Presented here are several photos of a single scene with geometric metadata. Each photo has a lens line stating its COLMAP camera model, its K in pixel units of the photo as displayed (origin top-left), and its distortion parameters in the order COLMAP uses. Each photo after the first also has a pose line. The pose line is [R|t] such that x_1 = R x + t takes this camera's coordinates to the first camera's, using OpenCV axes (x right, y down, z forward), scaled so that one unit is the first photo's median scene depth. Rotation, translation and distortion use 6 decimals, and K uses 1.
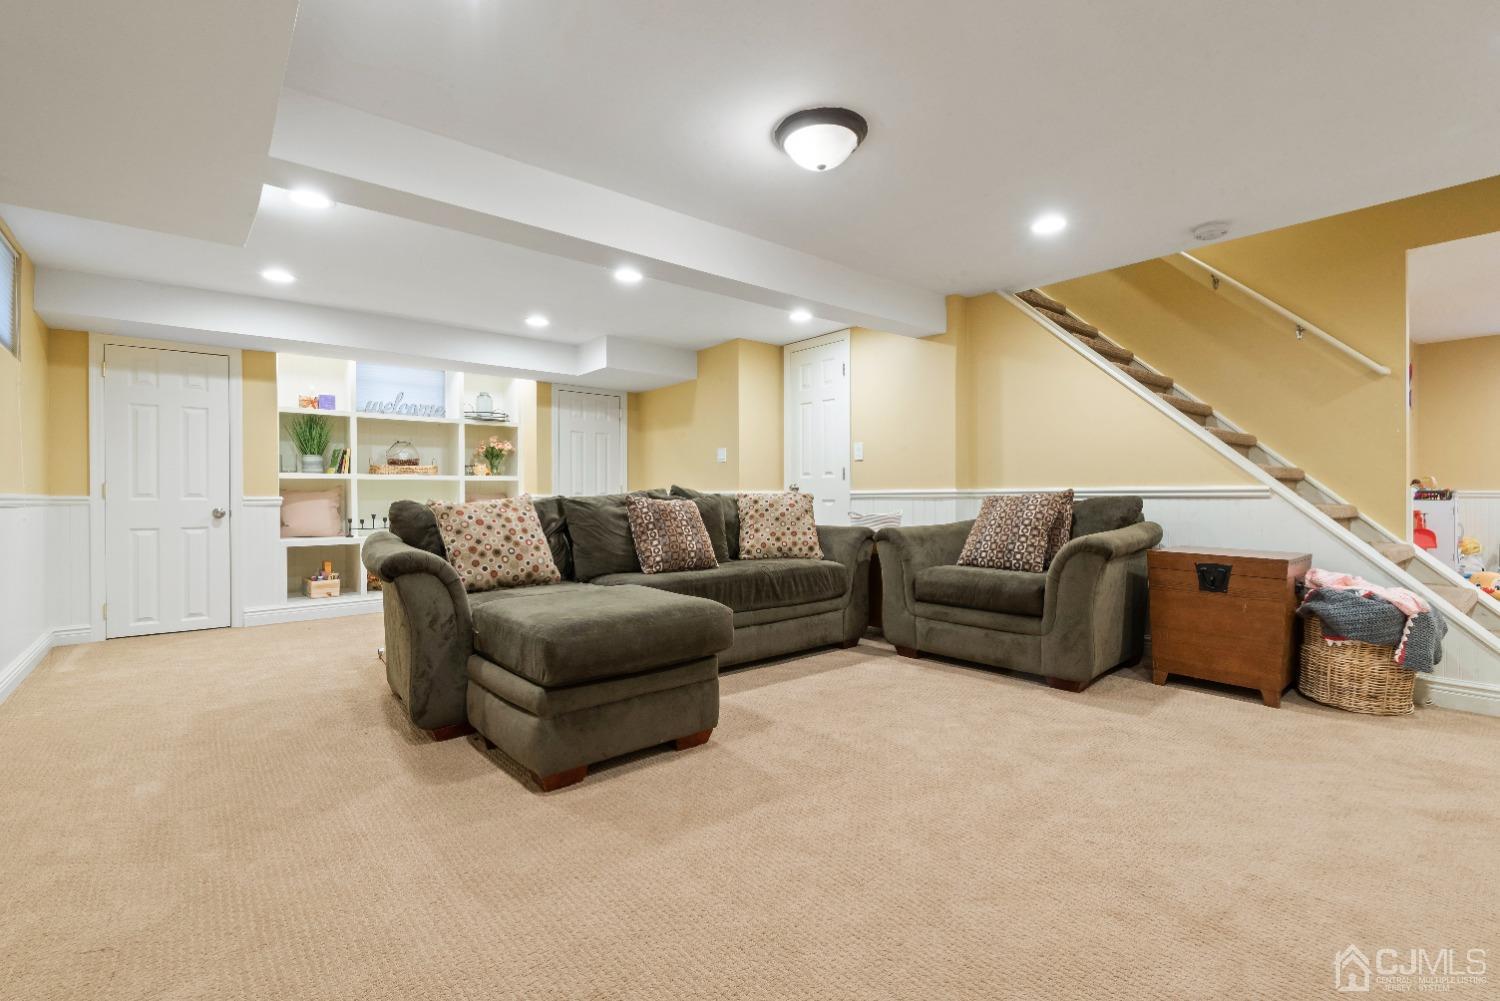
lens RADIAL K [[682.2, 0, 752.7], [0, 682.2, 497.8], [0, 0, 1]] dist [0.013289, -0.000151]
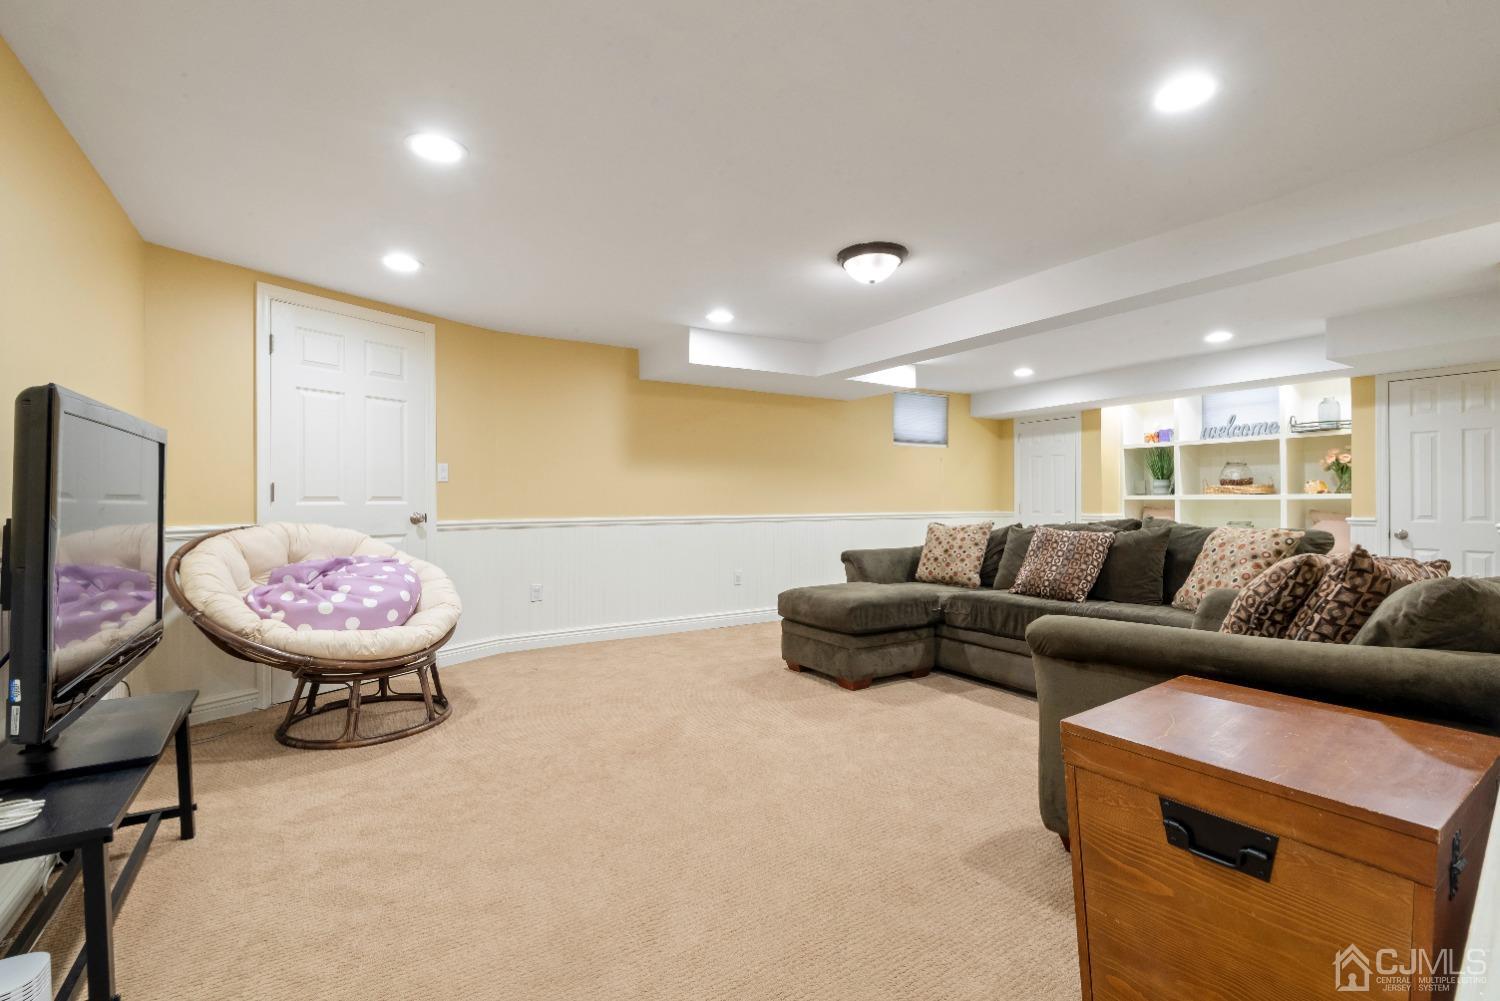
lens RADIAL K [[682.2, 0, 753.4], [0, 682.2, 498.9], [0, 0, 1]] dist [0.013289, -0.000151]
pose [[-0.129010, 0.005677, -0.991627, 0.745134], [0.002222, 0.999983, 0.005436, -0.040422], [0.991641, -0.001503, -0.129021, 0.493115]]
